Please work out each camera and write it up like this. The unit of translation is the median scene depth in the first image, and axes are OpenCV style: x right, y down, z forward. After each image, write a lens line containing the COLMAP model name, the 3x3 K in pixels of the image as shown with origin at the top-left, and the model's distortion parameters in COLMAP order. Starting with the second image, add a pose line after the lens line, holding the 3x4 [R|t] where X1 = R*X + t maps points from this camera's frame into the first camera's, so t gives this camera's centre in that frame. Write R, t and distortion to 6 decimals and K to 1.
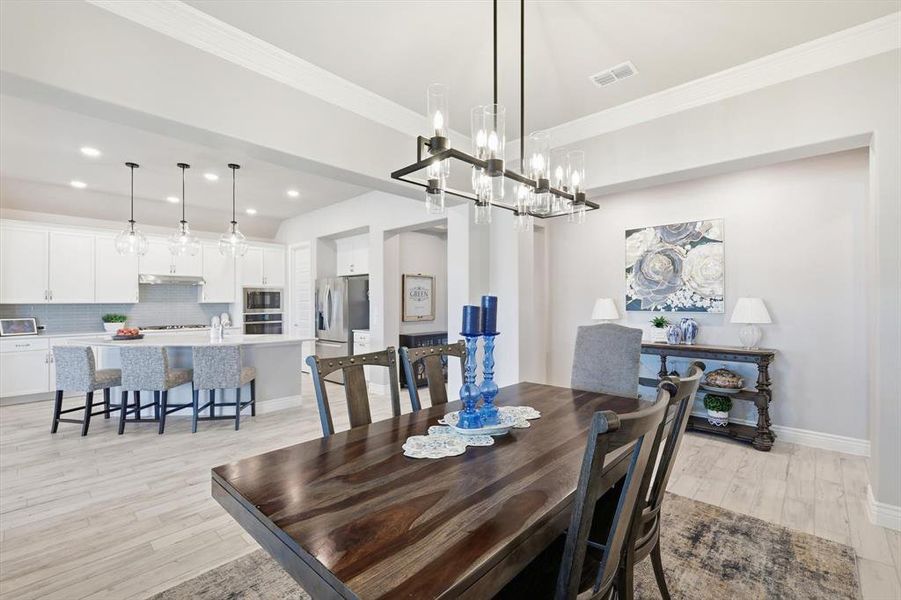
lens RADIAL K [[398.7, 0, 449.5], [0, 398.7, 297.5], [0, 0, 1]] dist [0.003915, -0.000502]
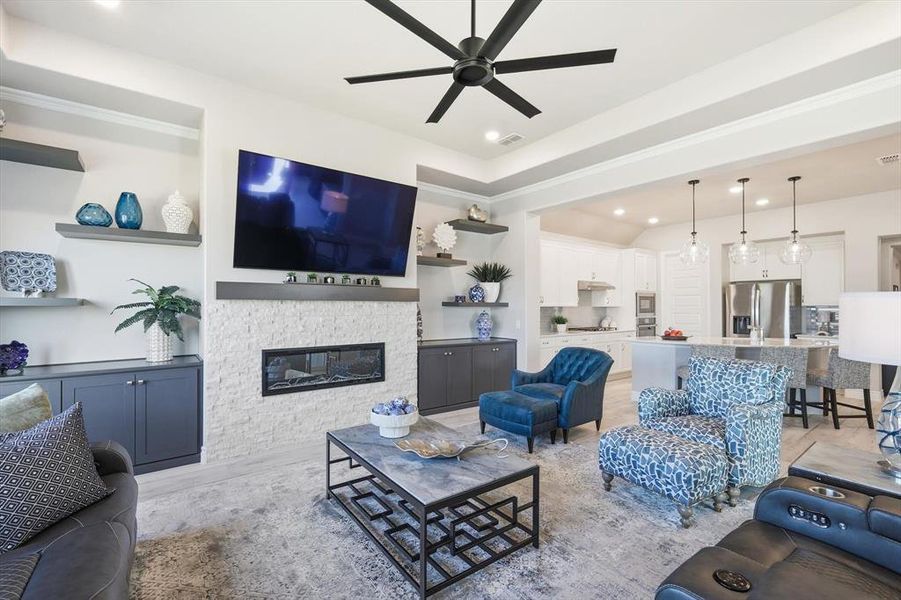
lens RADIAL K [[398.7, 0, 448.5], [0, 398.7, 302.4], [0, 0, 1]] dist [0.003915, -0.000502]
pose [[0.986200, 0.004483, -0.165496, -0.919085], [-0.003733, 0.999981, 0.004843, -0.002273], [0.165515, -0.004158, 0.986199, -0.140166]]
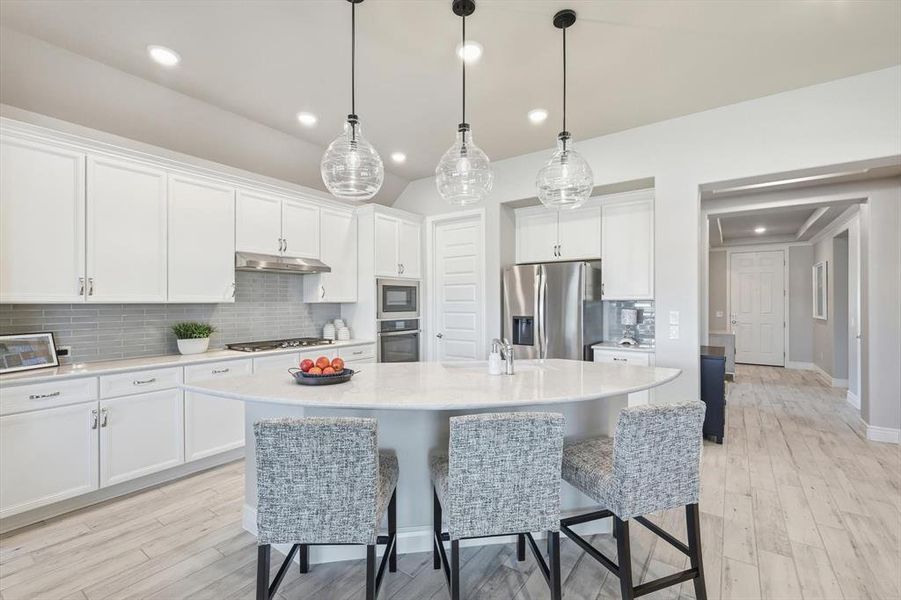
lens RADIAL K [[398.7, 0, 450.2], [0, 398.7, 302.3], [0, 0, 1]] dist [0.003915, -0.000502]
pose [[0.991143, 0.002429, 0.132774, -0.536251], [-0.003905, 0.999933, 0.010853, 0.006047], [-0.132739, -0.011275, 0.991087, 0.392656]]
